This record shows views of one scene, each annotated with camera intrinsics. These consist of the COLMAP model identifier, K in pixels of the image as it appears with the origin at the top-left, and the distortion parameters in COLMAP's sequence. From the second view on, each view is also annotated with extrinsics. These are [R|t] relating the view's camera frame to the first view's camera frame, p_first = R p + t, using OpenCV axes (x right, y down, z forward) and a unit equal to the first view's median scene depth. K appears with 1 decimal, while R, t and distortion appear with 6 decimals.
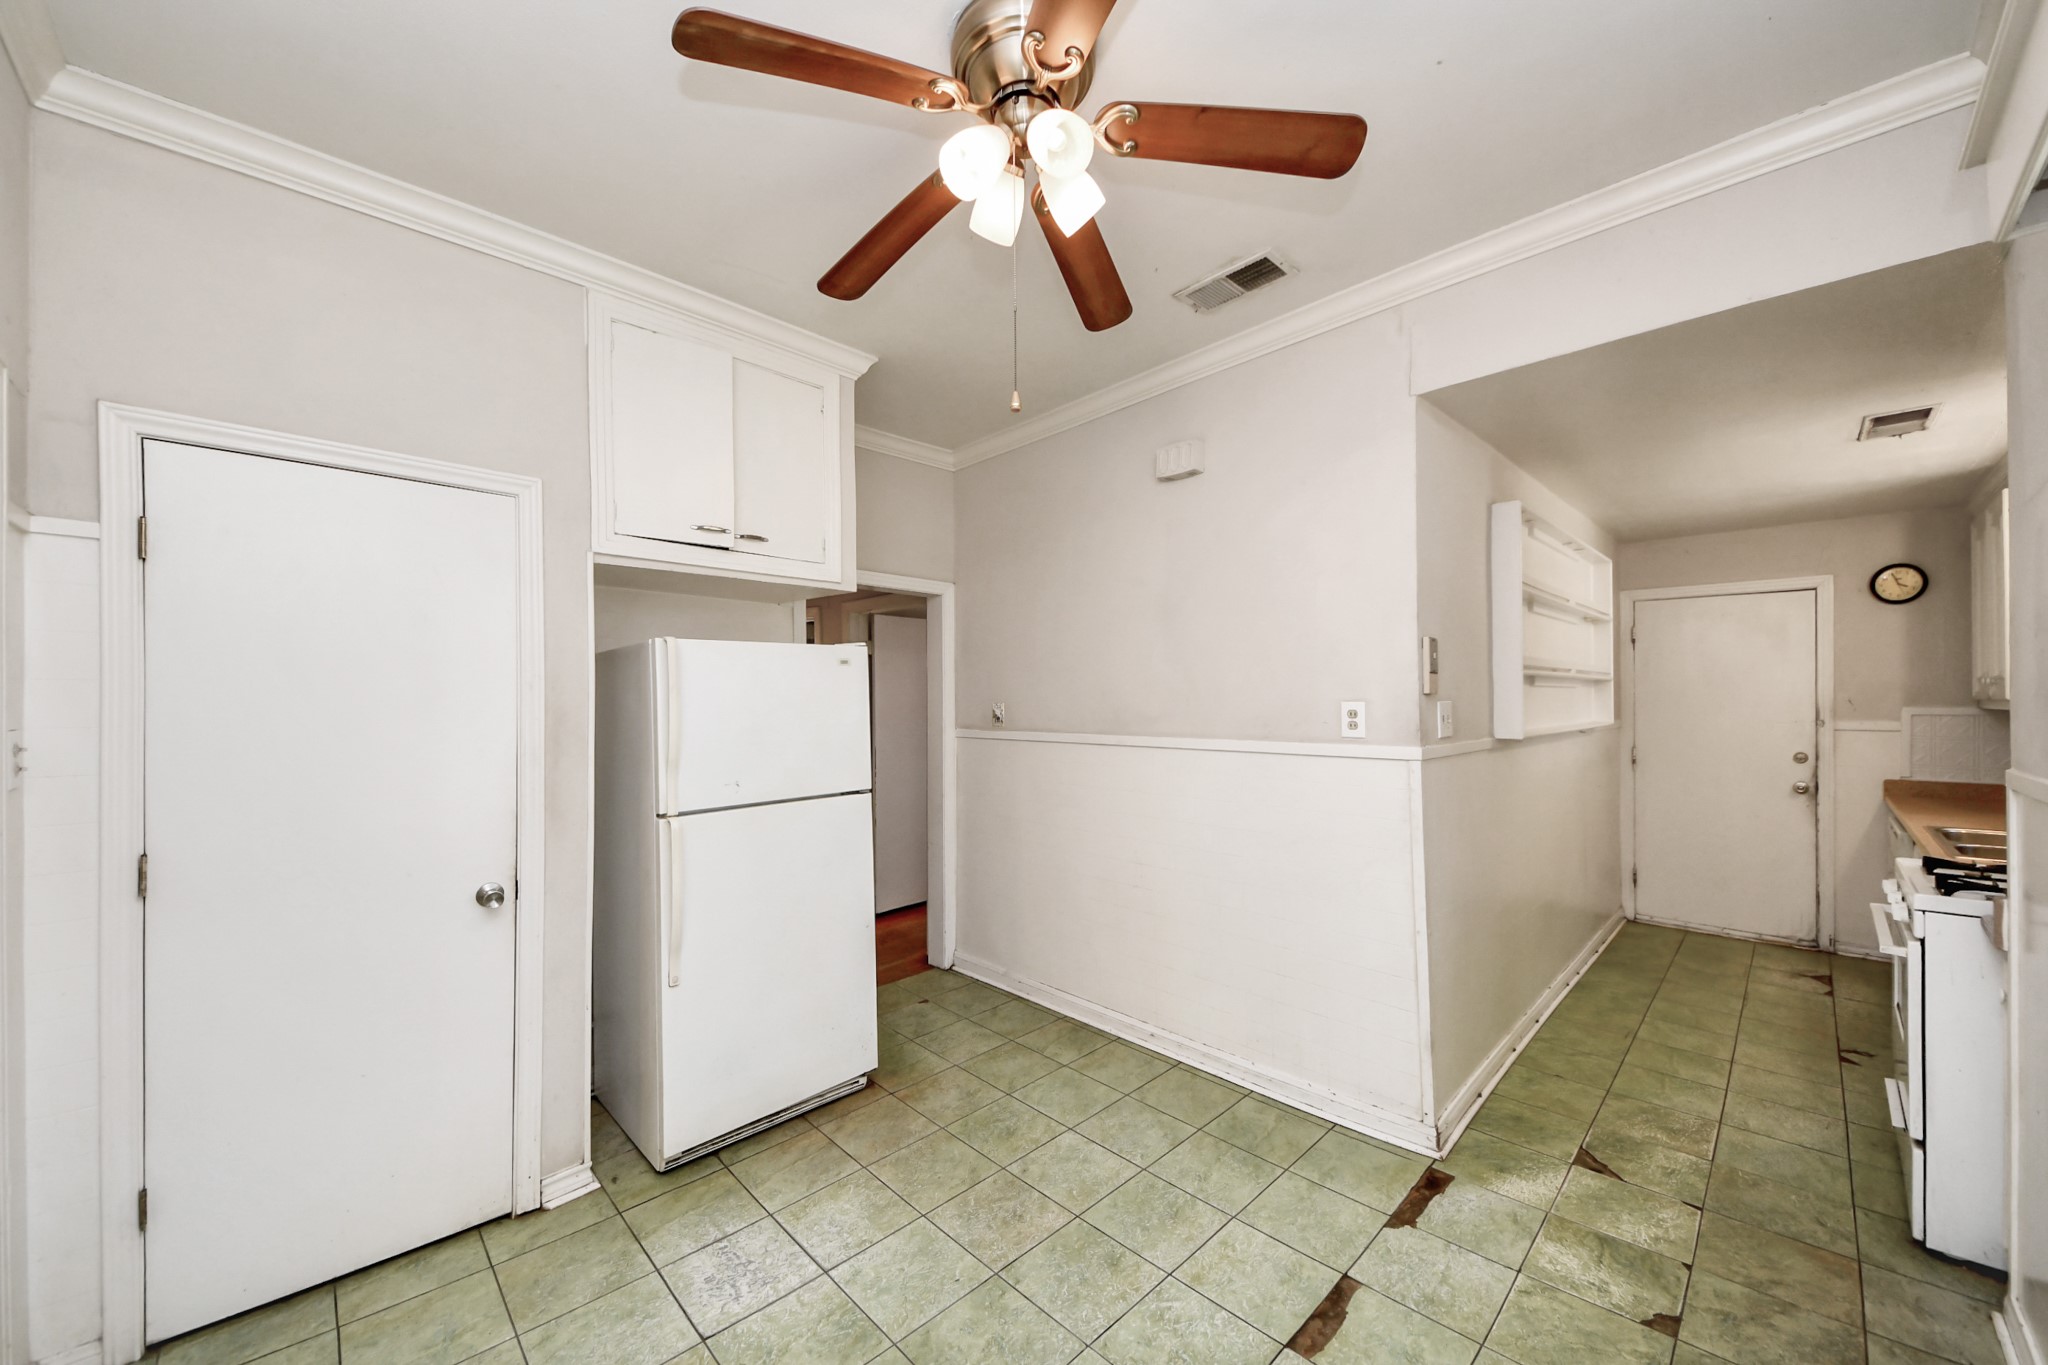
lens RADIAL K [[748.4, 0, 1016.9], [0, 748.4, 695.6], [0, 0, 1]] dist [0.045660, -0.026260]
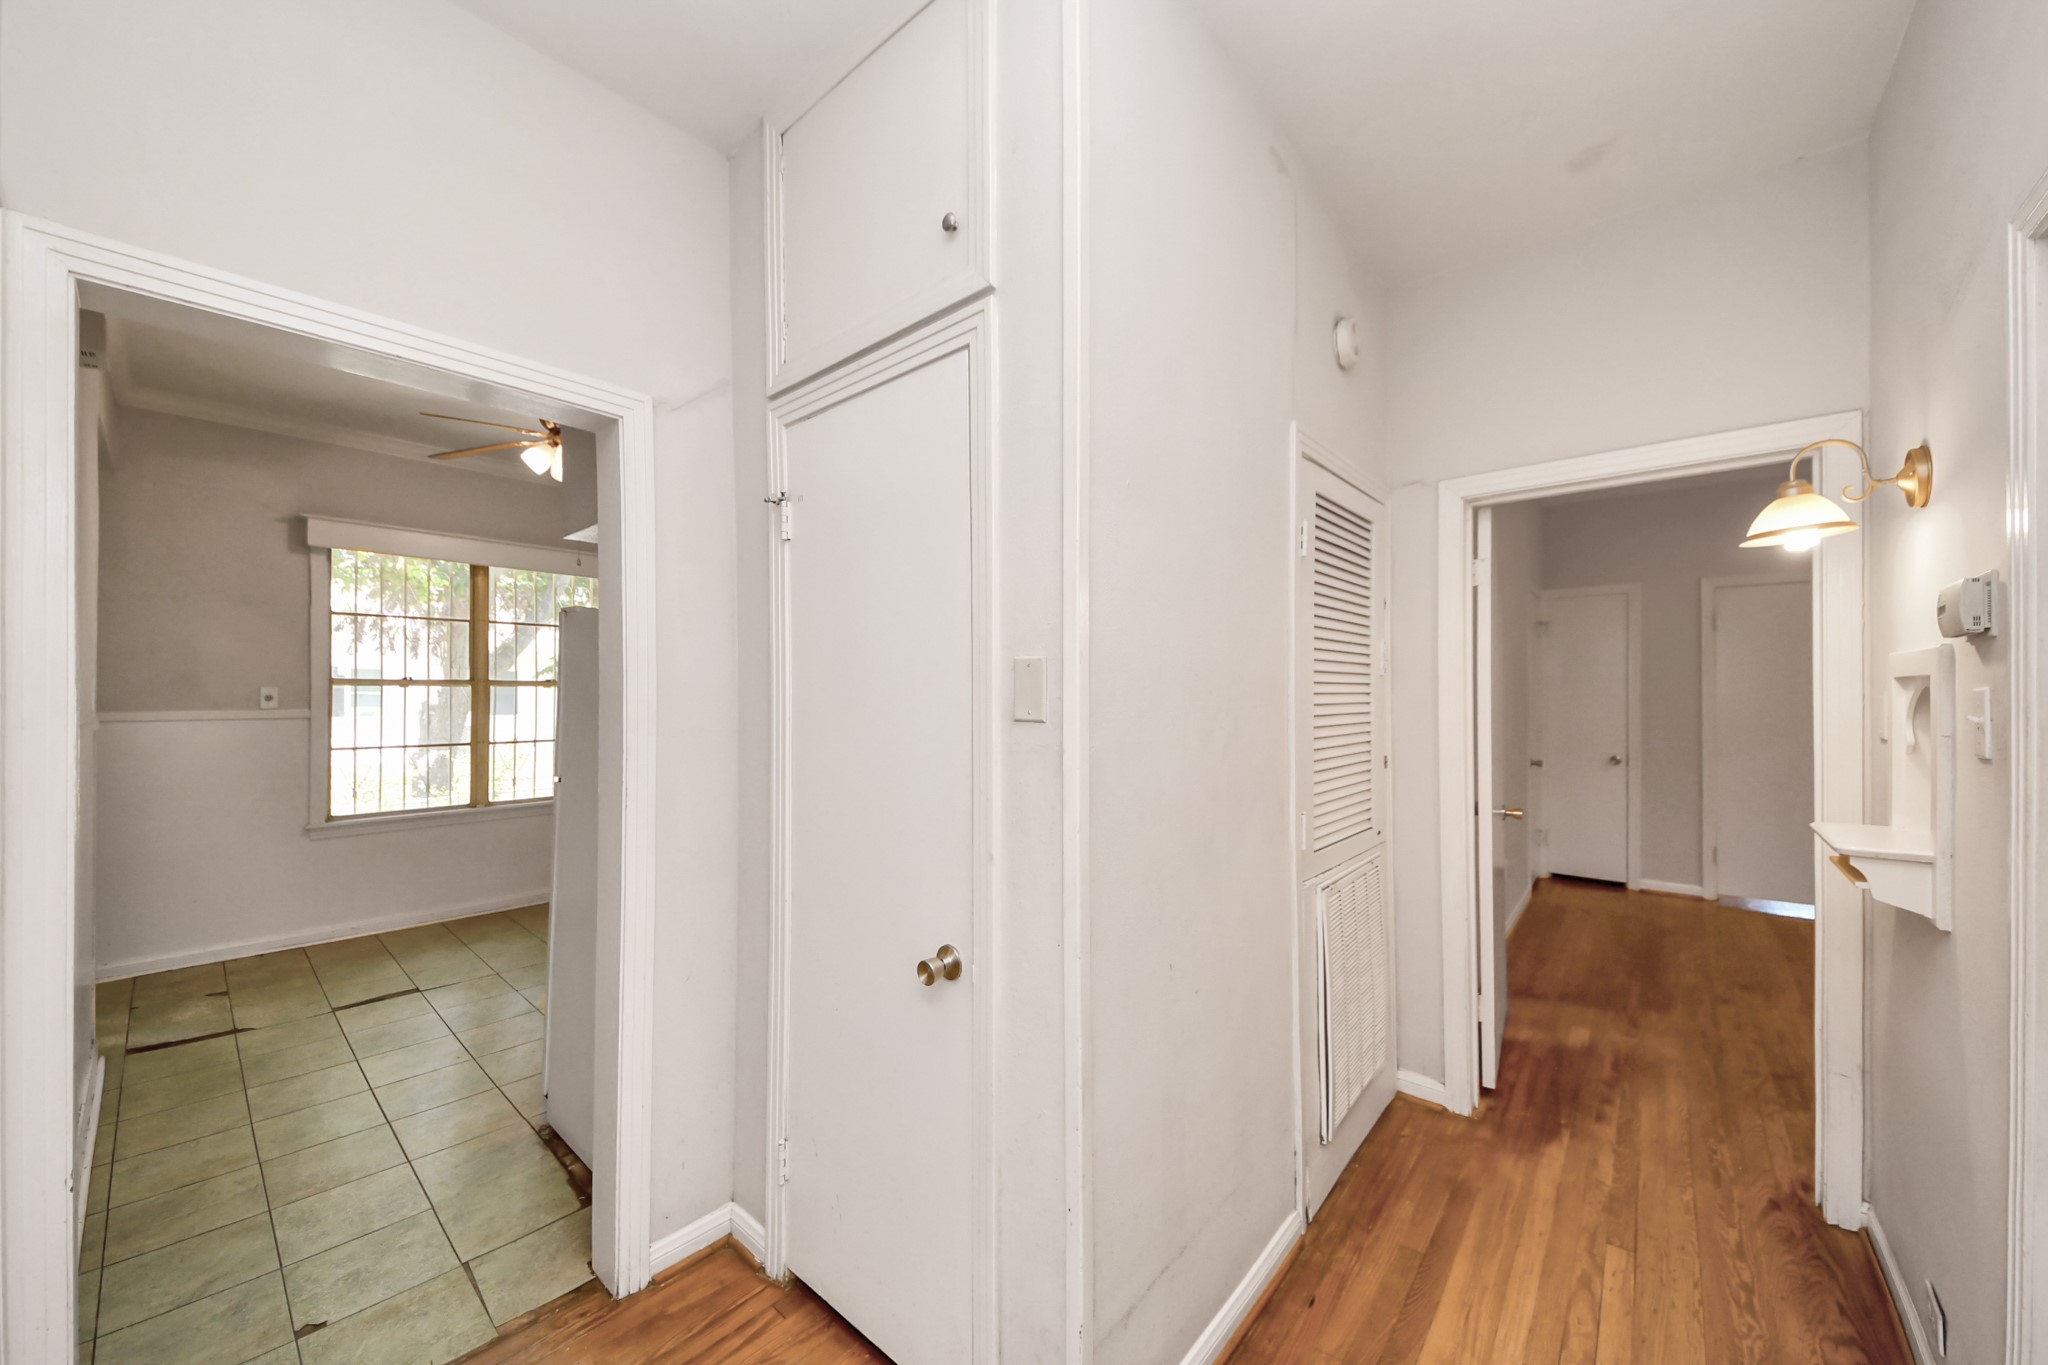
lens RADIAL K [[748.4, 0, 1016.9], [0, 748.4, 695.6], [0, 0, 1]] dist [0.045660, -0.026260]
pose [[-0.996516, 0.003528, -0.083323, -0.861224], [0.004517, 0.999921, -0.011689, 0.055431], [0.083276, -0.012025, -0.996454, 2.516470]]
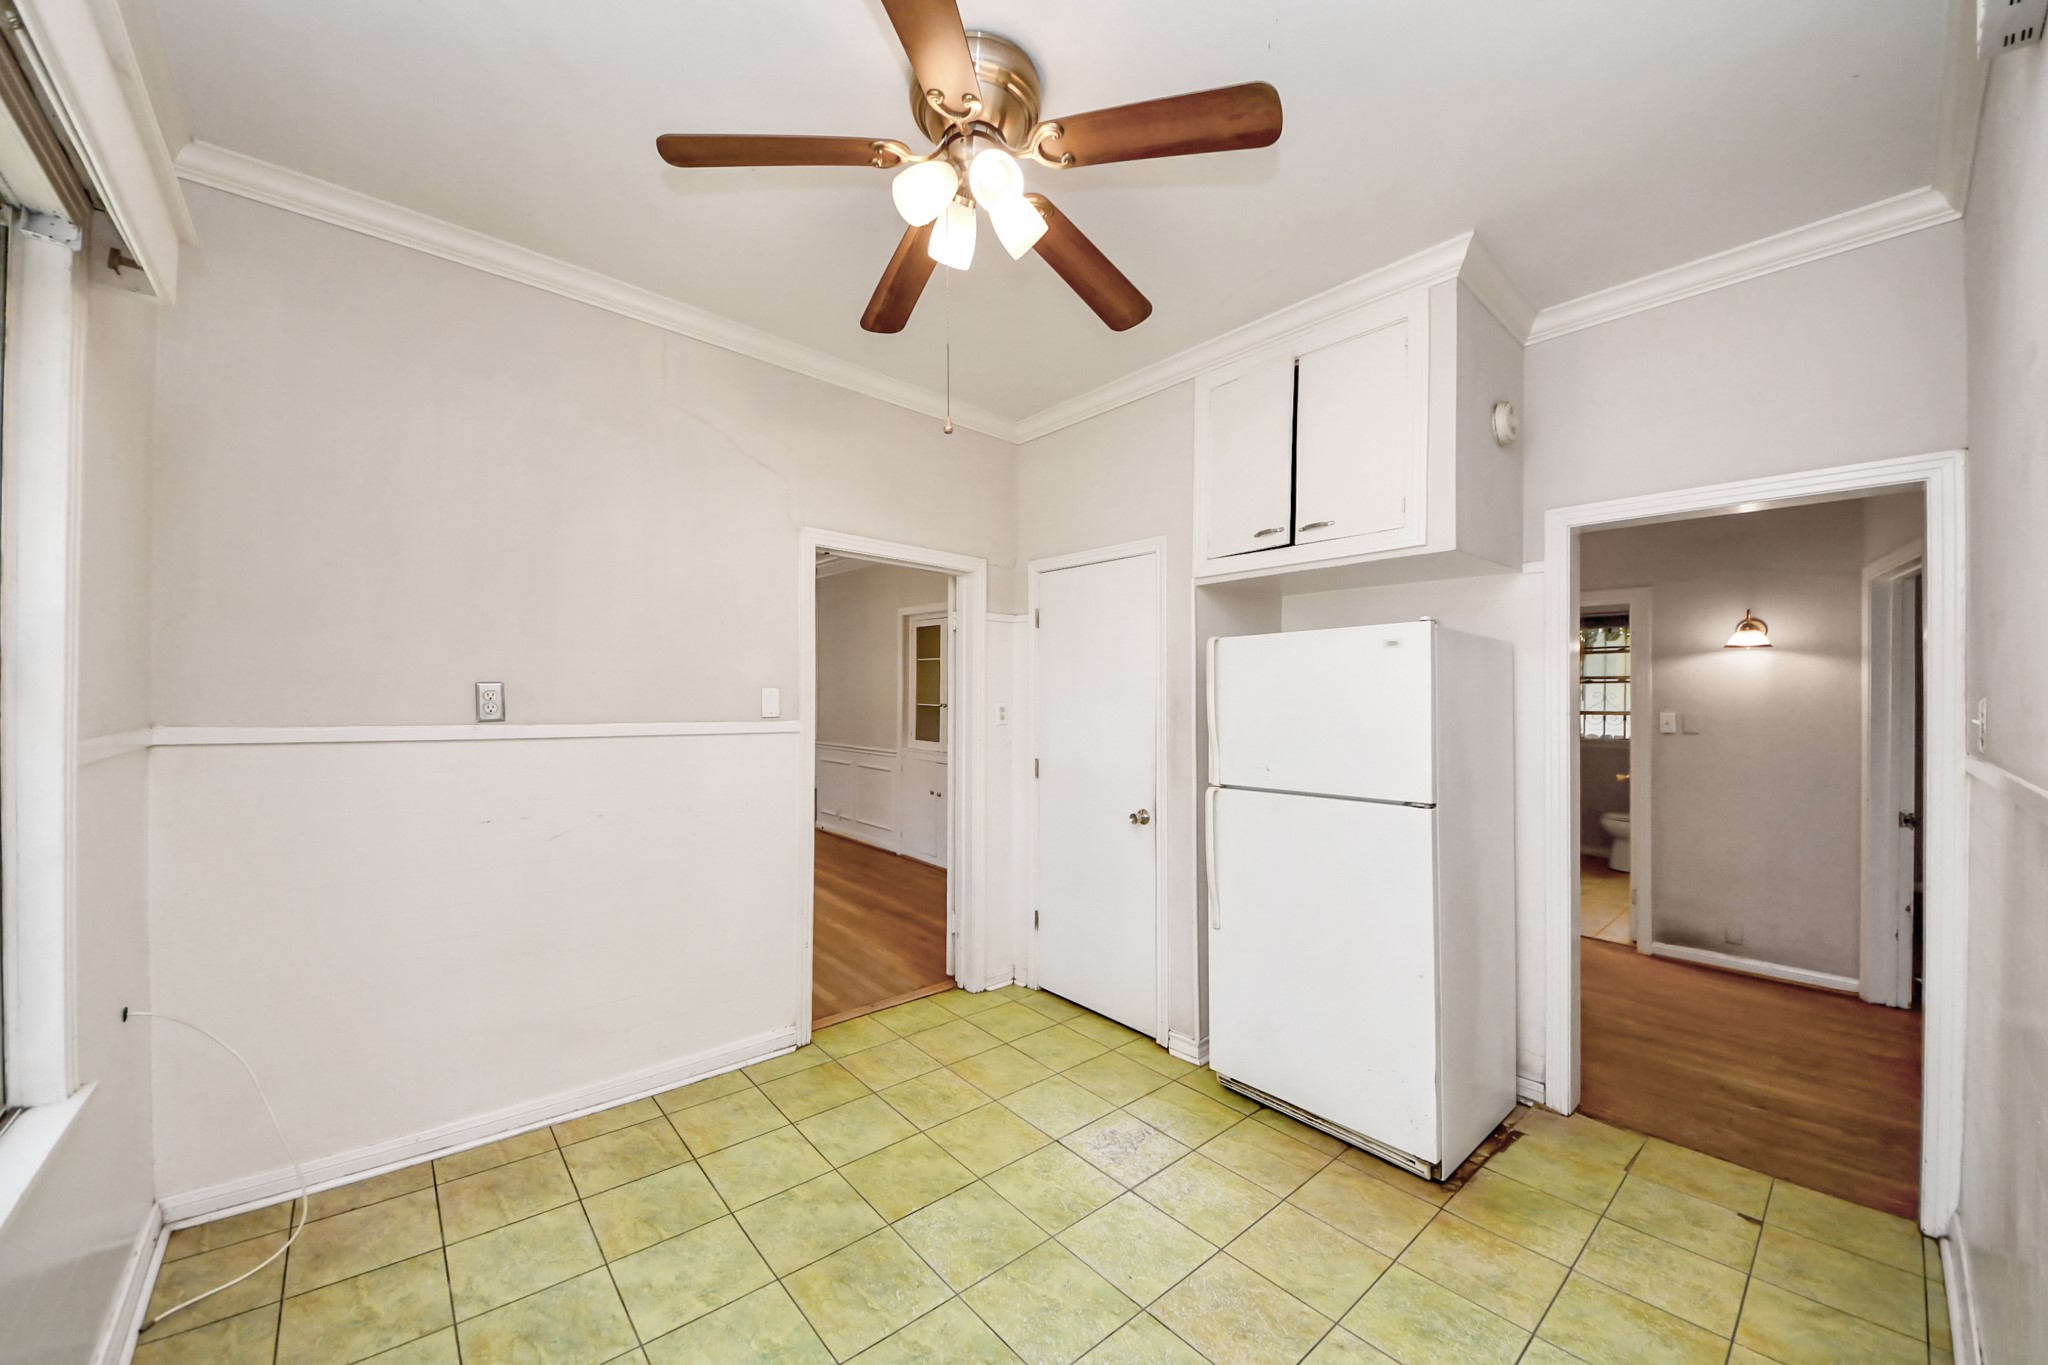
lens RADIAL K [[748.4, 0, 1016.9], [0, 748.4, 695.6], [0, 0, 1]] dist [0.045660, -0.026260]
pose [[-0.035364, -0.000192, -0.999374, 0.793785], [-0.003014, 0.999995, -0.000086, 0.018461], [0.999370, 0.003009, -0.035364, 0.778403]]
